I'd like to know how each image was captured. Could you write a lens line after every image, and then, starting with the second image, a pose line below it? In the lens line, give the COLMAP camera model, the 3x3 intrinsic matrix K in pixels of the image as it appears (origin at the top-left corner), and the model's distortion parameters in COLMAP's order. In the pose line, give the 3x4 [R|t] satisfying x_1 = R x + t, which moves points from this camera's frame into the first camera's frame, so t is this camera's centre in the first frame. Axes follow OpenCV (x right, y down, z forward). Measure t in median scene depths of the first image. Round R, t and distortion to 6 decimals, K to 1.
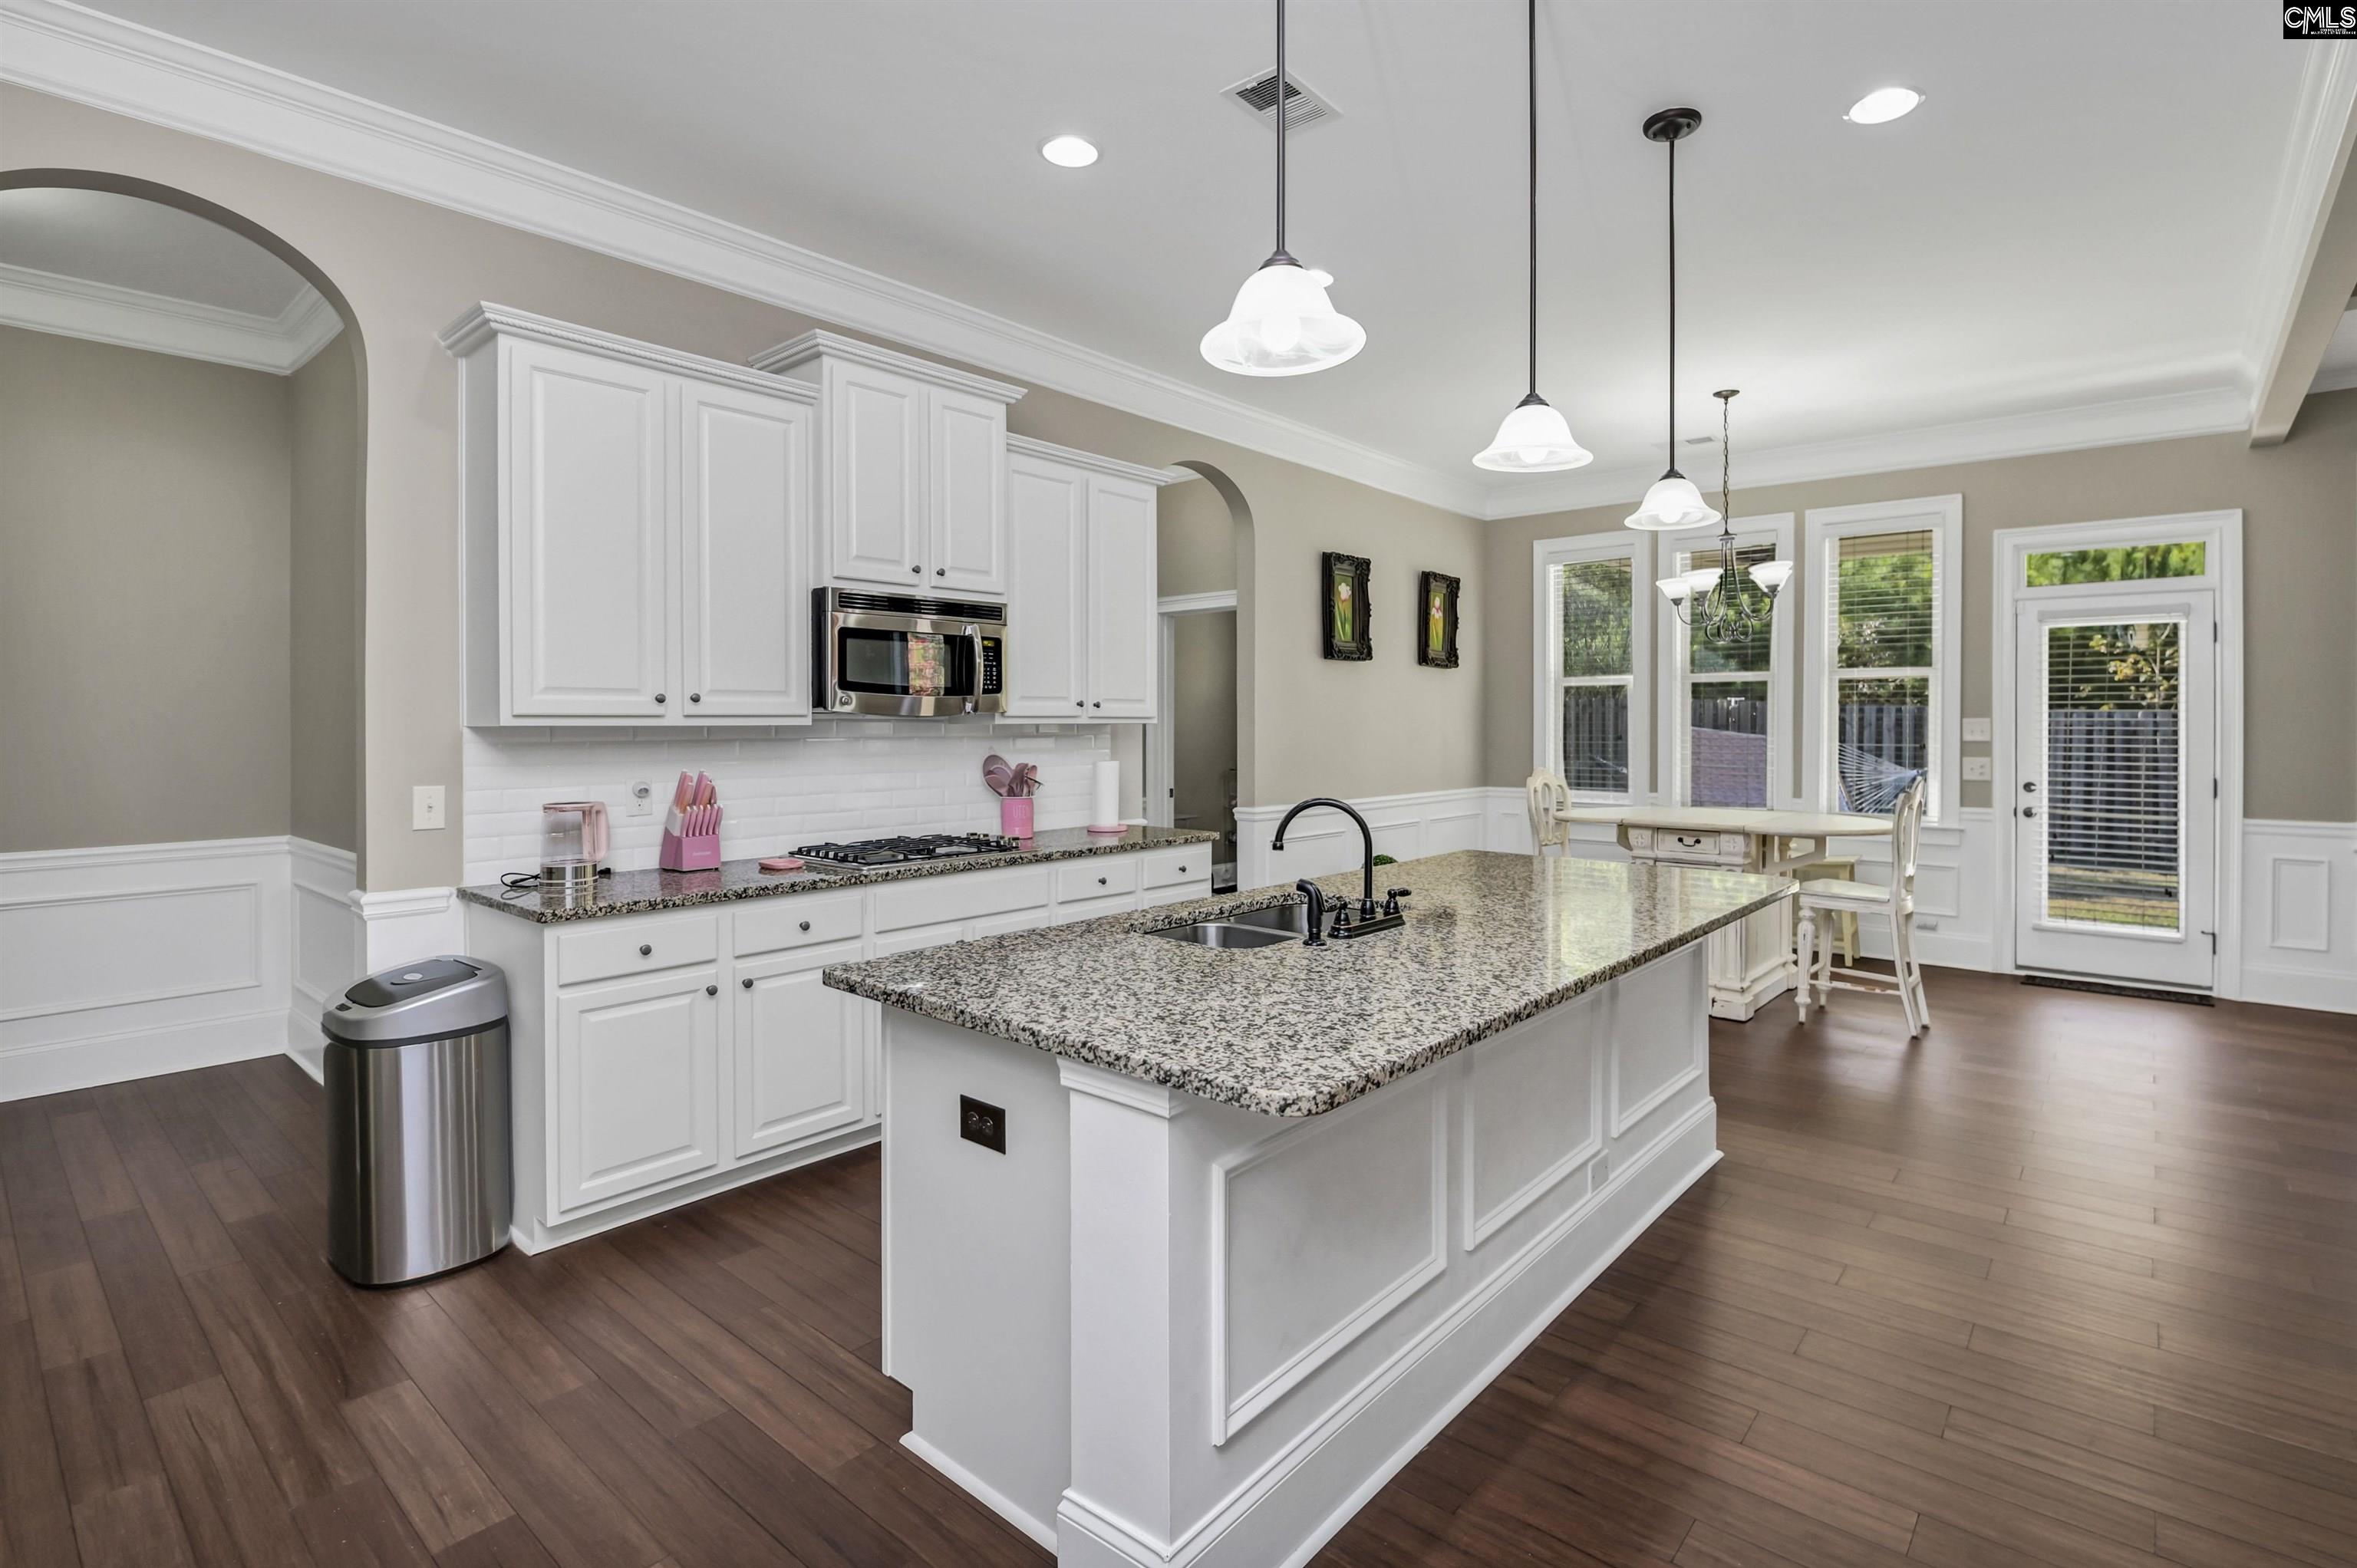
lens RADIAL K [[1107.2, 0, 1274.5], [0, 1107.2, 726.7], [0, 0, 1]] dist [-0.019837, -0.000418]
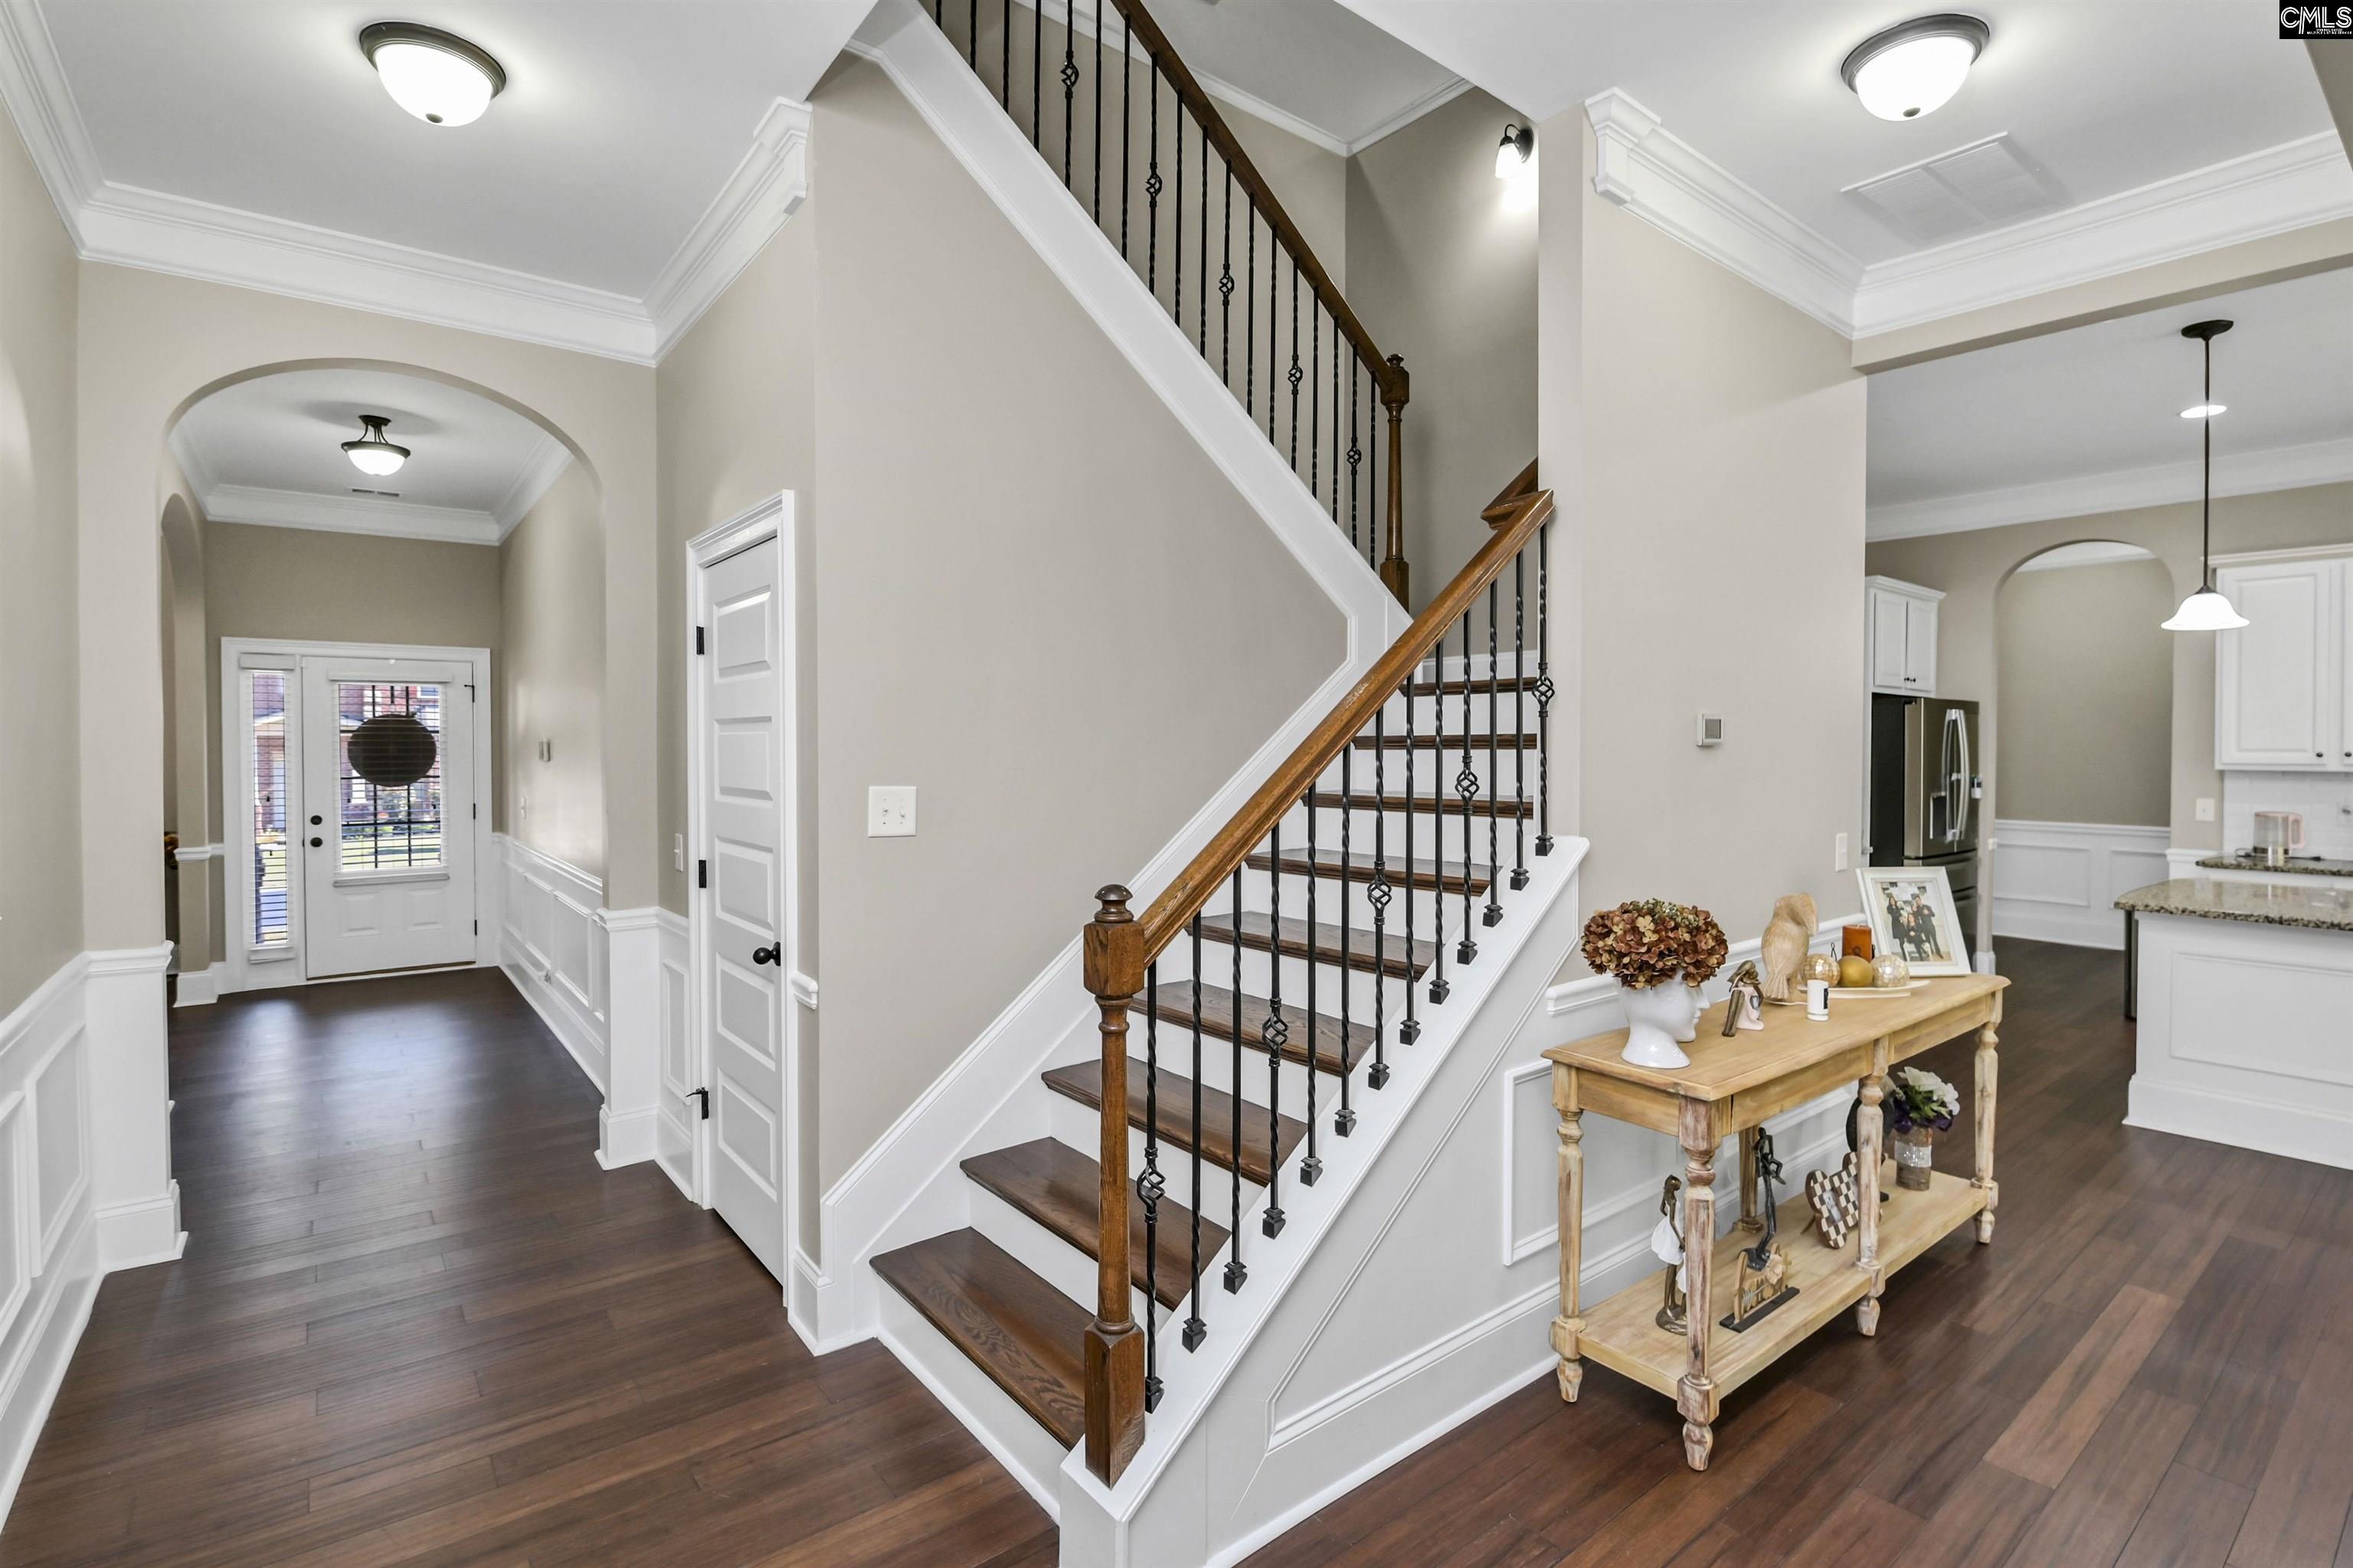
lens RADIAL K [[1138.3, 0, 1179.5], [0, 1138.3, 764.7], [0, 0, 1]] dist [-0.000048, -0.000257]
pose [[-0.239260, 0.019221, -0.970765, 1.150591], [-0.005759, 0.999758, 0.021214, -0.027652], [0.970939, 0.010666, -0.239091, -0.204312]]
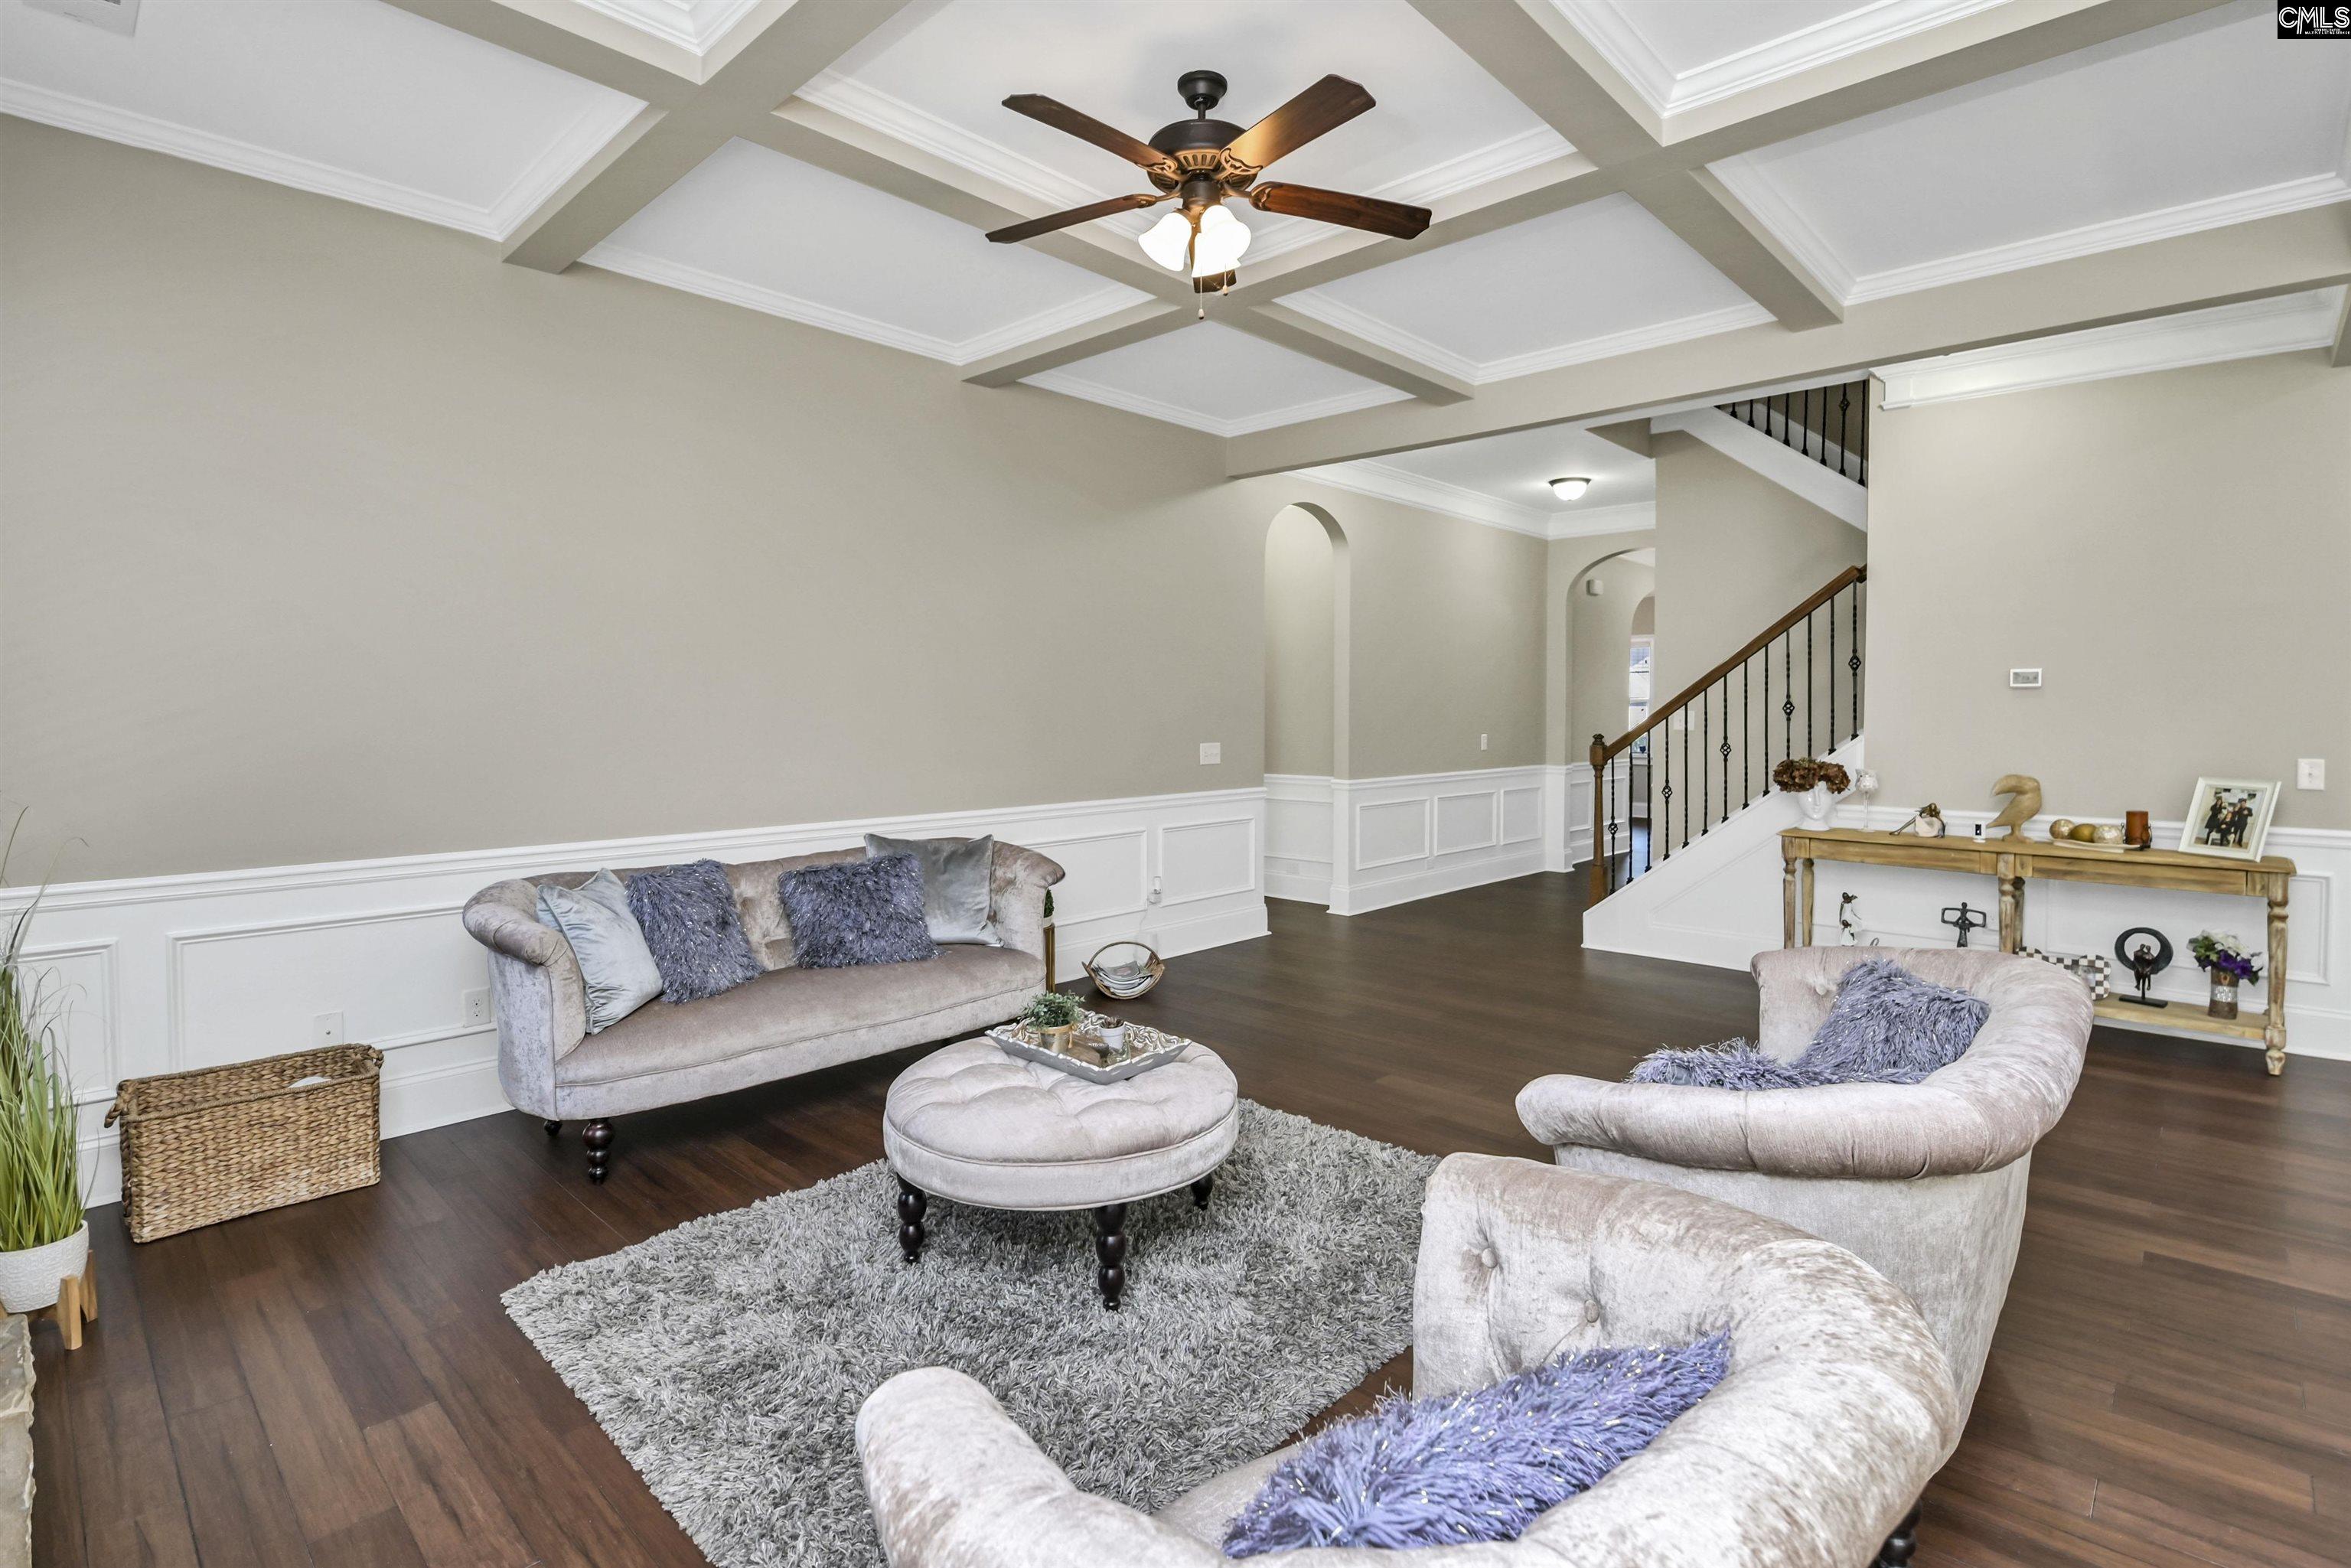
lens RADIAL K [[1114.5, 0, 1162.8], [0, 1114.5, 752.1], [0, 0, 1]] dist [0.000328, -0.007987]
pose [[-0.996195, -0.003755, 0.087071, 1.154684], [-0.000200, 0.999168, 0.040790, -0.007652], [-0.087152, 0.040618, -0.995367, 1.172574]]
